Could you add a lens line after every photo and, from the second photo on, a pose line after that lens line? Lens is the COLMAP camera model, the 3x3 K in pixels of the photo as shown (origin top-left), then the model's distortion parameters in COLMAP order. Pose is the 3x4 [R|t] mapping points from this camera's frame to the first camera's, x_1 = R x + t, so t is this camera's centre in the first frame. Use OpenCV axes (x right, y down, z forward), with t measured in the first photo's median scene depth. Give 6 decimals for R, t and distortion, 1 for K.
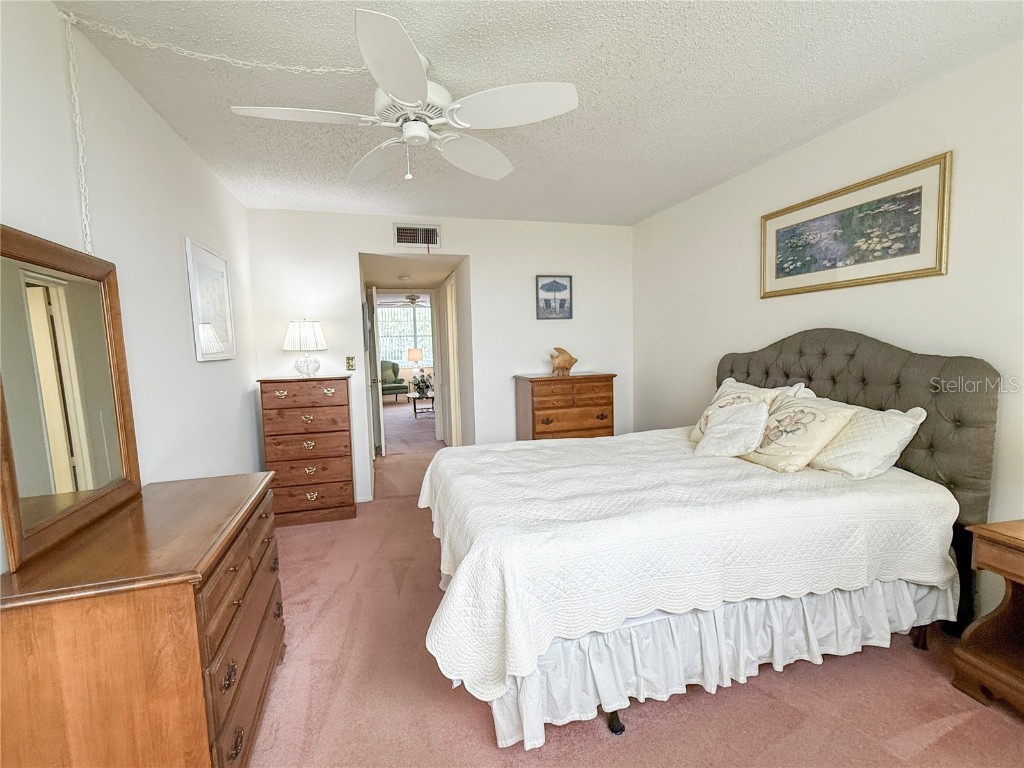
lens RADIAL K [[474.5, 0, 512.7], [0, 474.5, 389.4], [0, 0, 1]] dist [-0.000703, 0.000154]
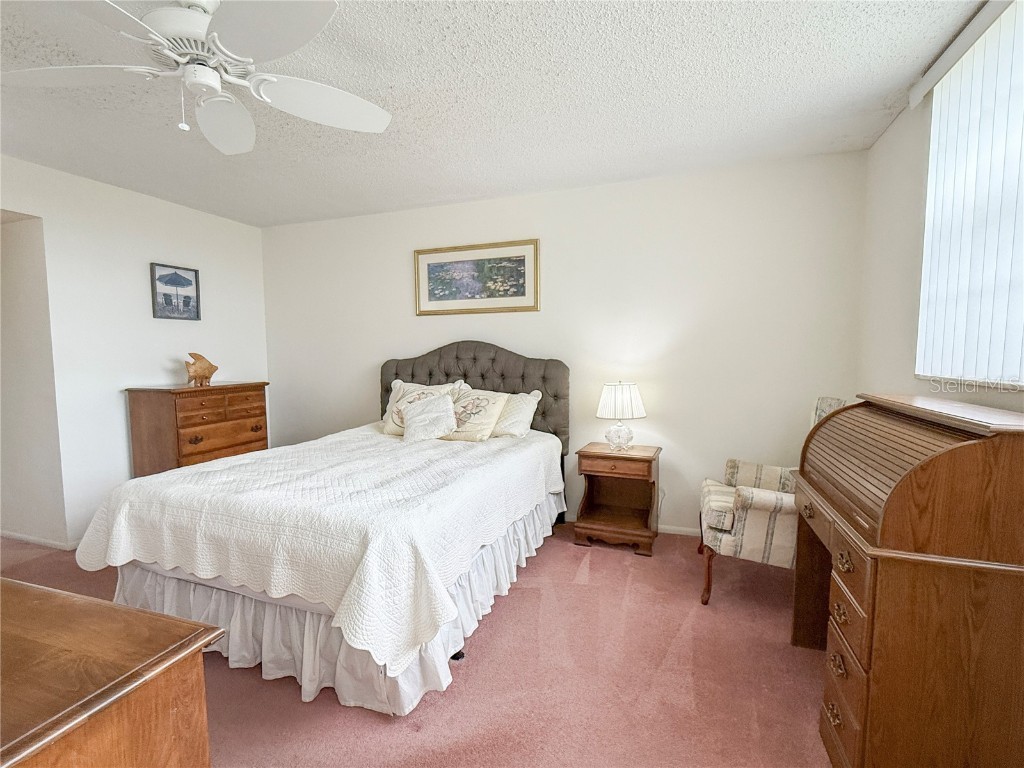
lens RADIAL K [[474.5, 0, 512.8], [0, 474.5, 388.9], [0, 0, 1]] dist [-0.000703, 0.000154]
pose [[0.588954, -0.039950, 0.807179, -0.337394], [0.066964, 0.997755, 0.000521, 0.017749], [-0.805387, 0.053745, 0.590307, 0.064123]]
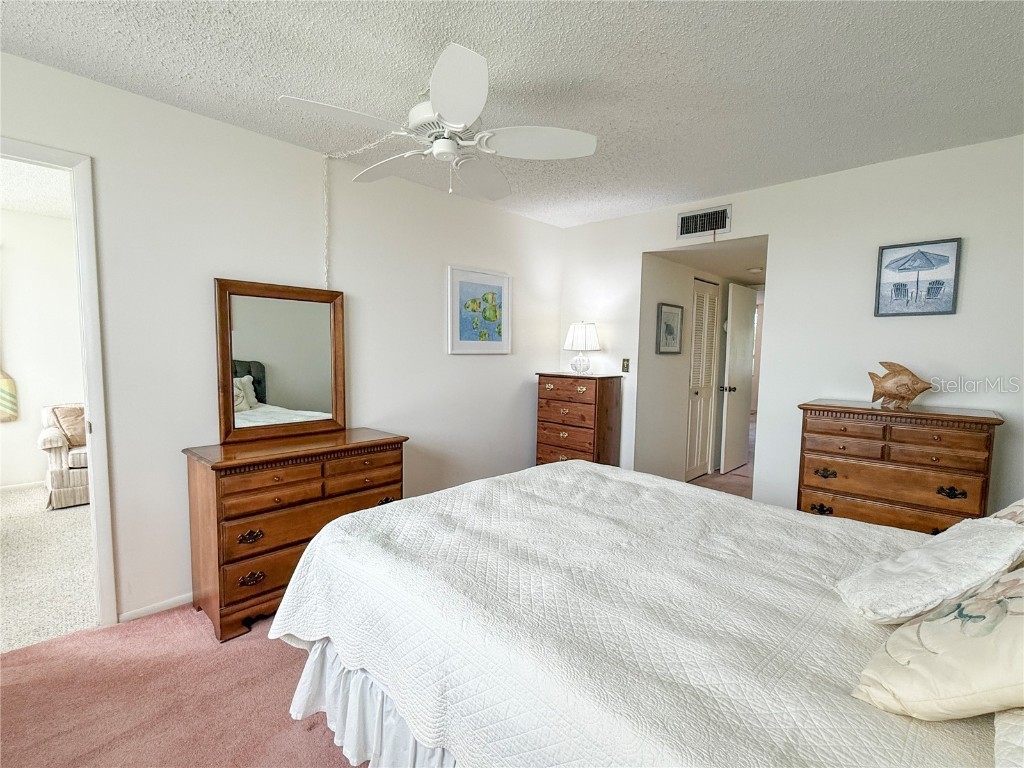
lens RADIAL K [[474.5, 0, 512.6], [0, 474.5, 390.2], [0, 0, 1]] dist [-0.000703, 0.000154]
pose [[0.504547, 0.110199, -0.856323, 0.503745], [-0.109931, 0.991948, 0.062881, -0.048819], [0.856357, 0.062410, 0.512599, 0.361050]]
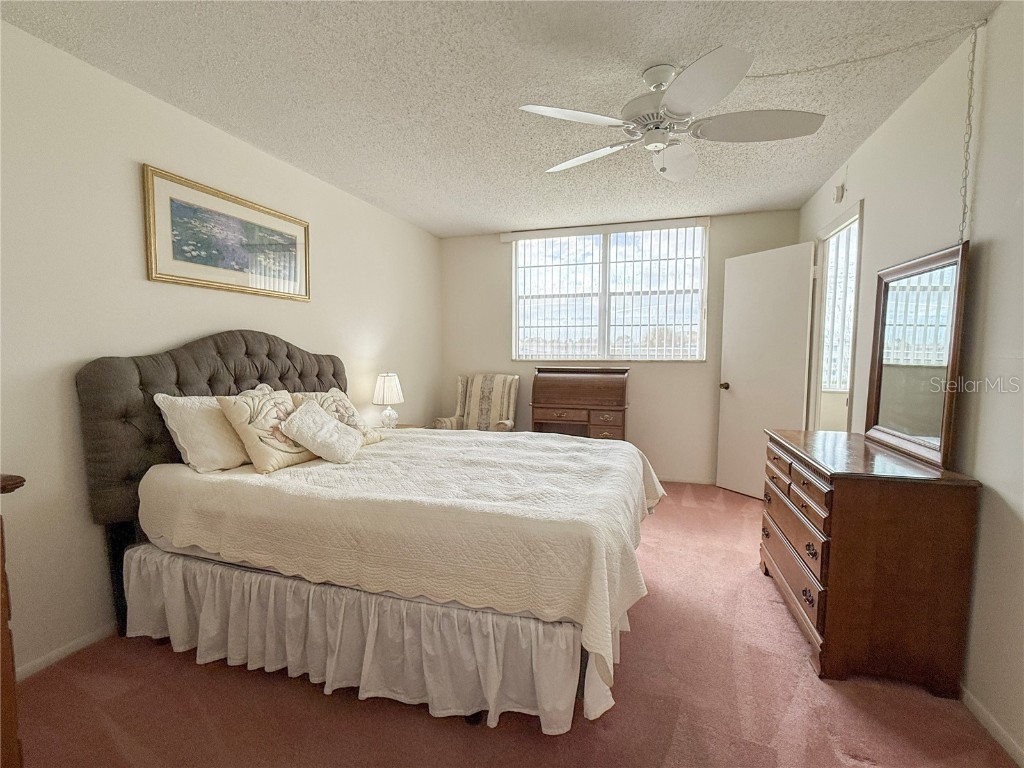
lens RADIAL K [[474.5, 0, 514.9], [0, 474.5, 387.7], [0, 0, 1]] dist [-0.000703, 0.000154]
pose [[-0.838636, -0.012264, 0.544554, -0.320906], [0.074508, 0.987766, 0.136992, -0.084986], [-0.539572, 0.155460, -0.827462, 1.287194]]
